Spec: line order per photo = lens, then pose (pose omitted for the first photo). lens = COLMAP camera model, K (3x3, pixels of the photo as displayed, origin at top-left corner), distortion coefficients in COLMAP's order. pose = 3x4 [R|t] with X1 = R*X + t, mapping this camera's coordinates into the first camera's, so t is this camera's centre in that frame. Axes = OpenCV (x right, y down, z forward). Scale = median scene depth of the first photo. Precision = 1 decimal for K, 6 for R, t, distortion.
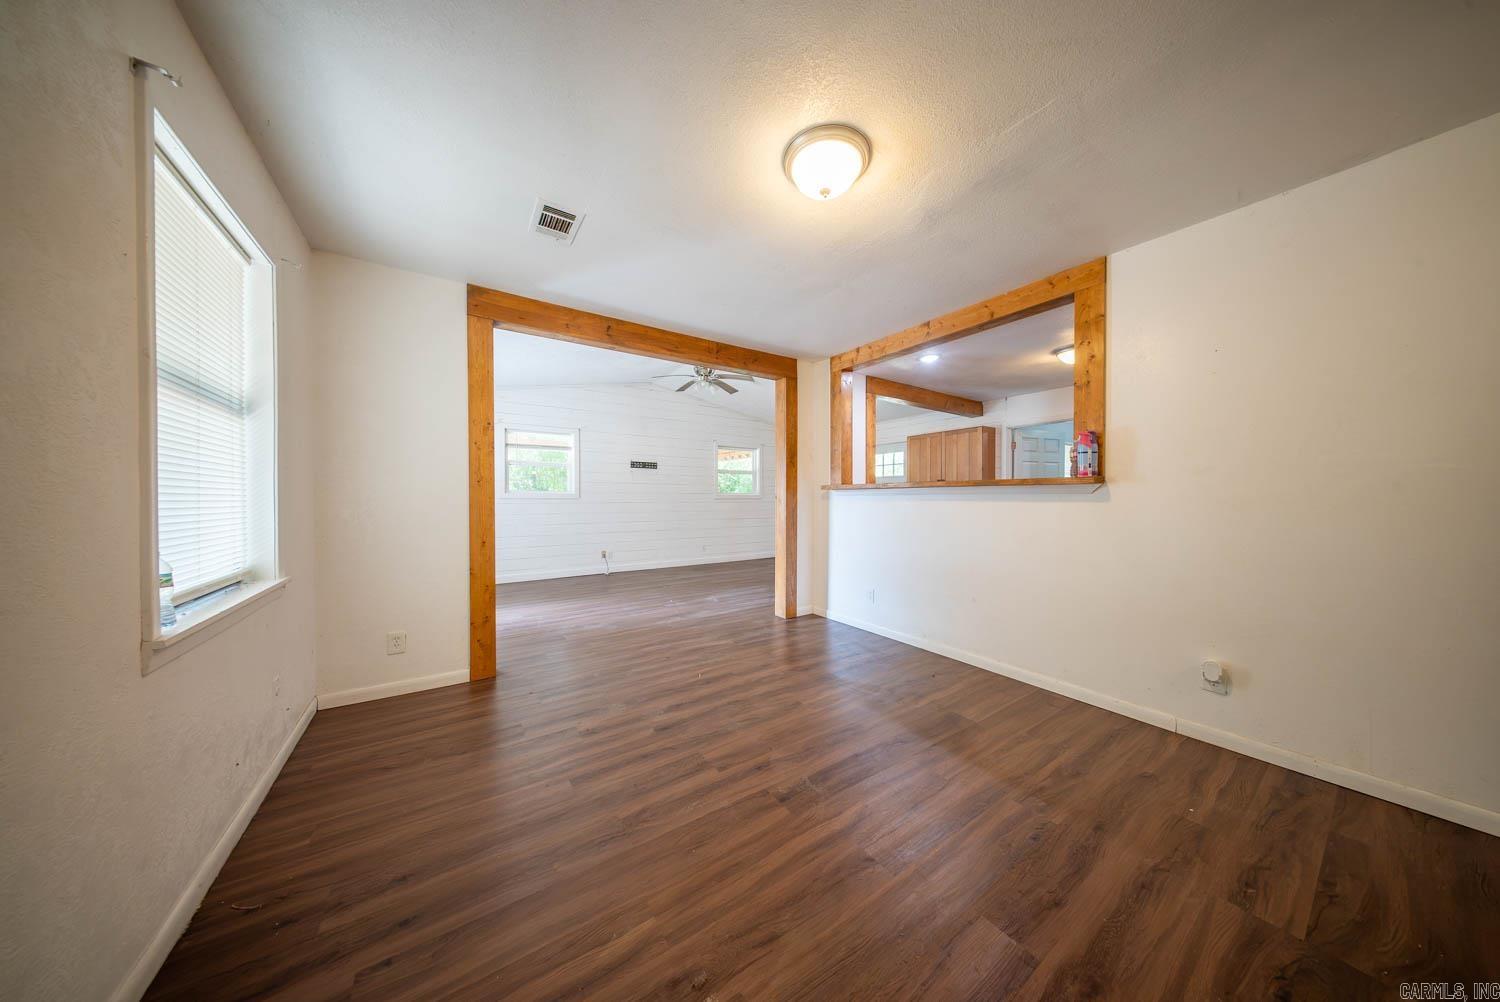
lens RADIAL K [[443.9, 0, 750.0], [0, 443.9, 501.0], [0, 0, 1]] dist [0.007327, -0.004280]
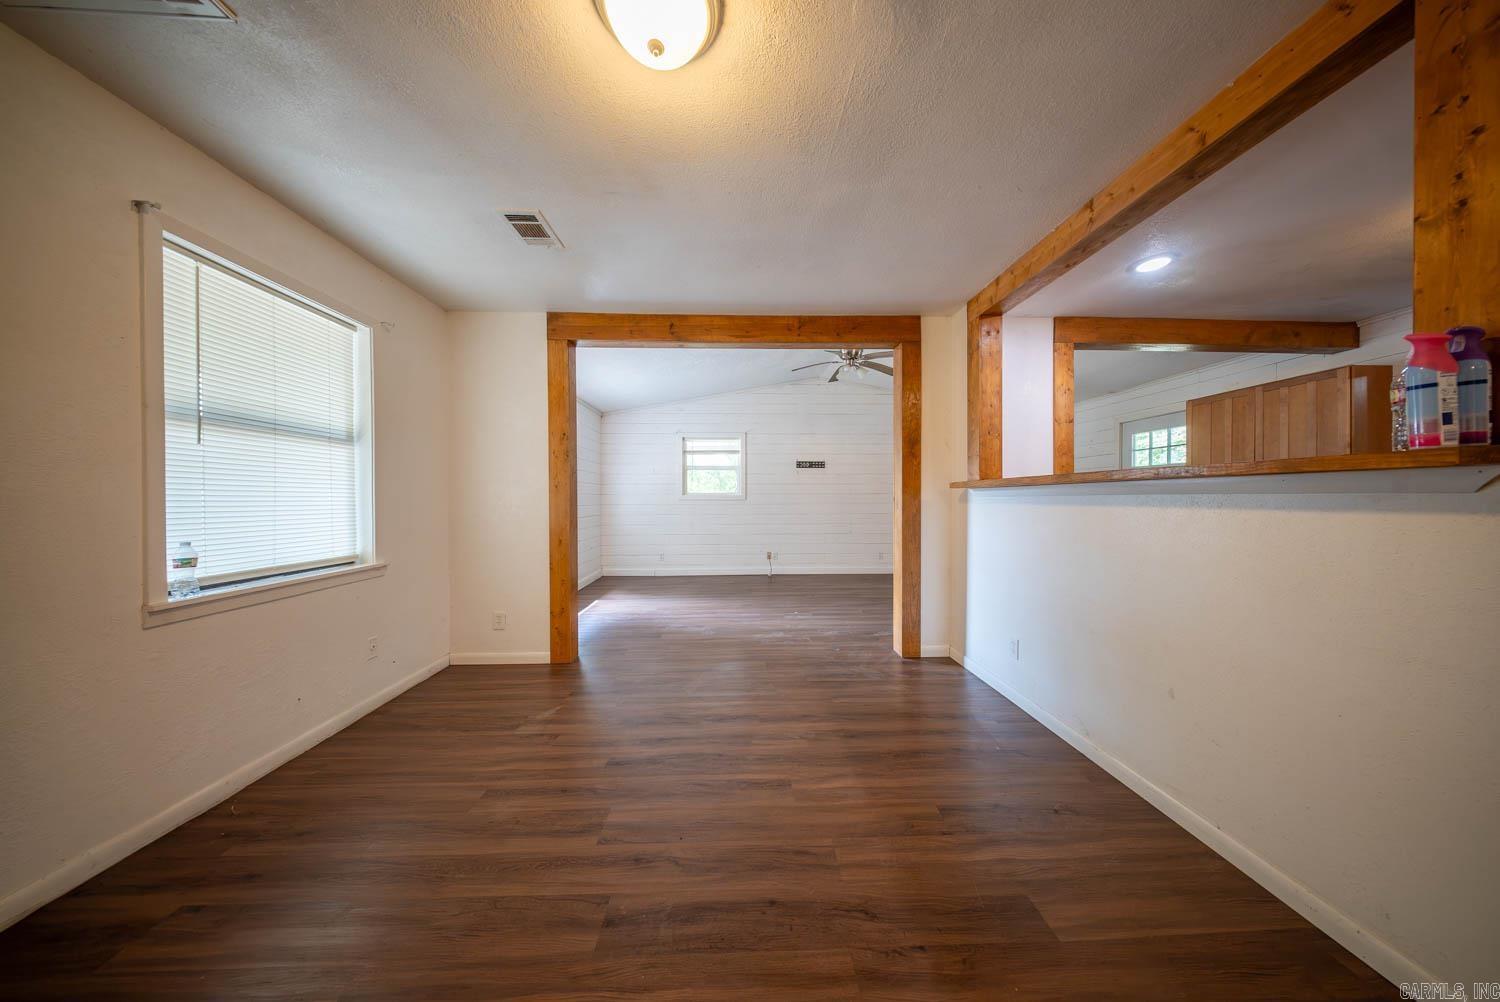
lens RADIAL K [[443.9, 0, 750.0], [0, 443.9, 501.0], [0, 0, 1]] dist [0.007327, -0.004280]
pose [[0.845333, 0.000209, -0.534239, 0.267172], [0.000054, 1.000000, 0.000477, -0.005395], [0.534239, -0.000432, 0.845333, 0.210199]]
